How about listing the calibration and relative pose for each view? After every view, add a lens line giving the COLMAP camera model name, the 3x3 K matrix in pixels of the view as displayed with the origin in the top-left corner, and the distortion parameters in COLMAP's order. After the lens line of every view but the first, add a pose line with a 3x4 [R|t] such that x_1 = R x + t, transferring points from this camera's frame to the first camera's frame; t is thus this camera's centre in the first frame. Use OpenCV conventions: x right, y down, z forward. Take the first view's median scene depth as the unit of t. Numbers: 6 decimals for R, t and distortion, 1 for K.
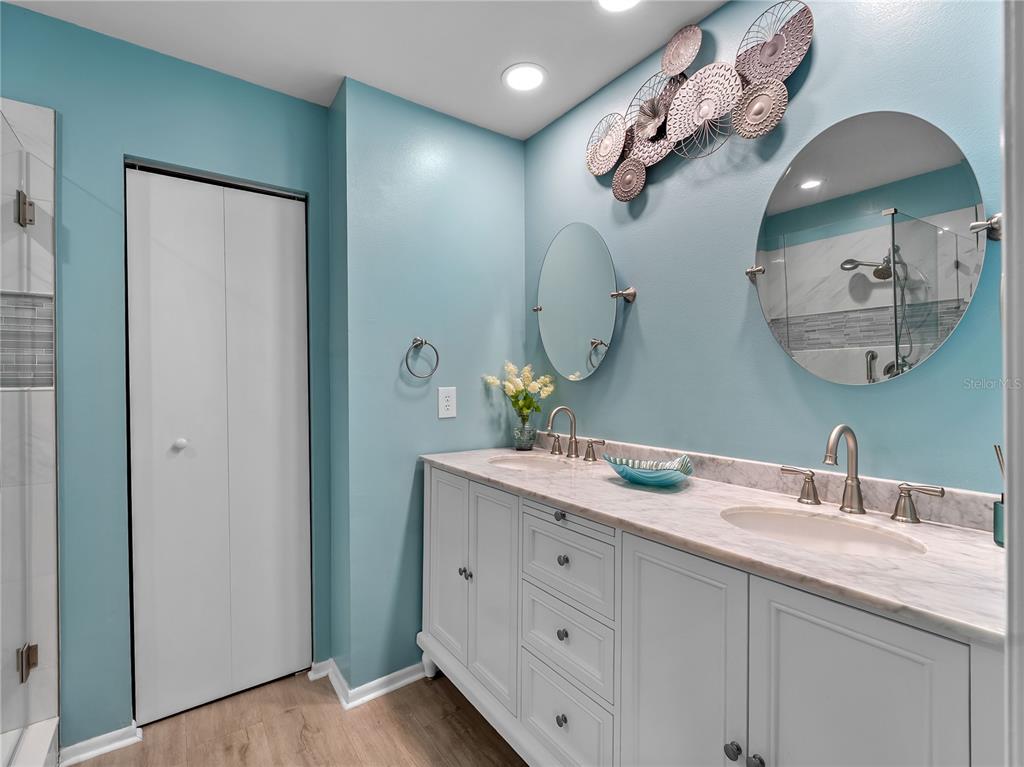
lens RADIAL K [[475.5, 0, 512.3], [0, 475.5, 373.1], [0, 0, 1]] dist [-0.003993, -0.000824]
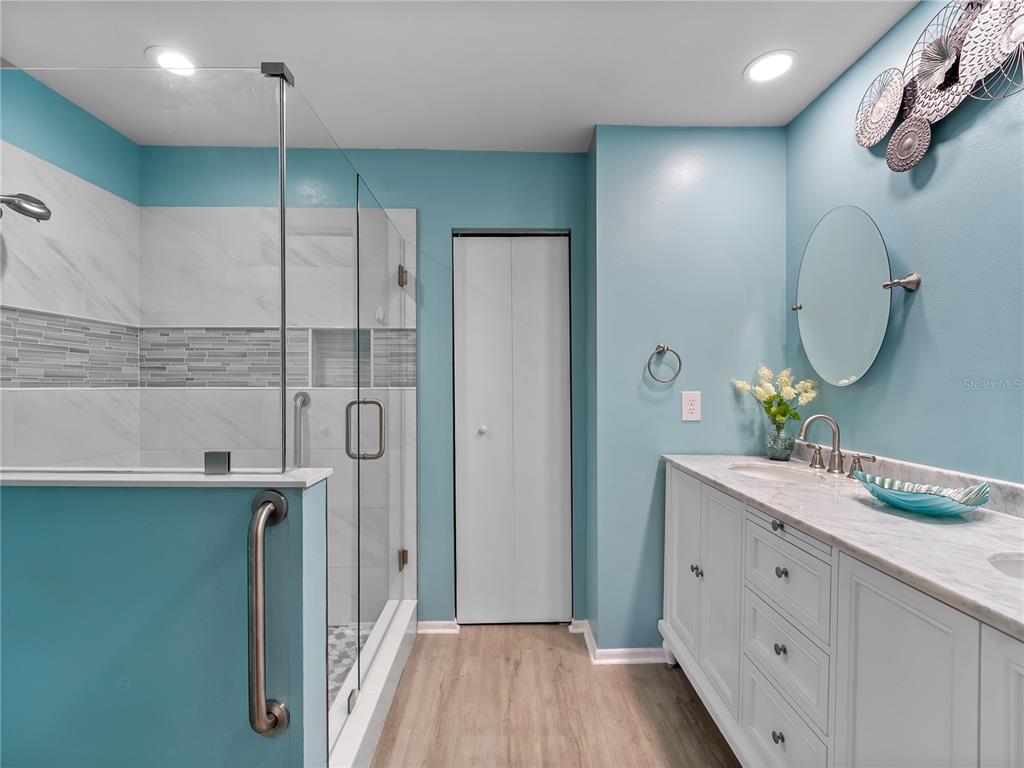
lens RADIAL K [[475.5, 0, 512.3], [0, 475.5, 373.6], [0, 0, 1]] dist [-0.003993, -0.000824]
pose [[0.813602, -0.006530, -0.581385, 0.170460], [0.002248, 0.999965, -0.008085, -0.001761], [0.581418, 0.005271, 0.813588, -0.076096]]
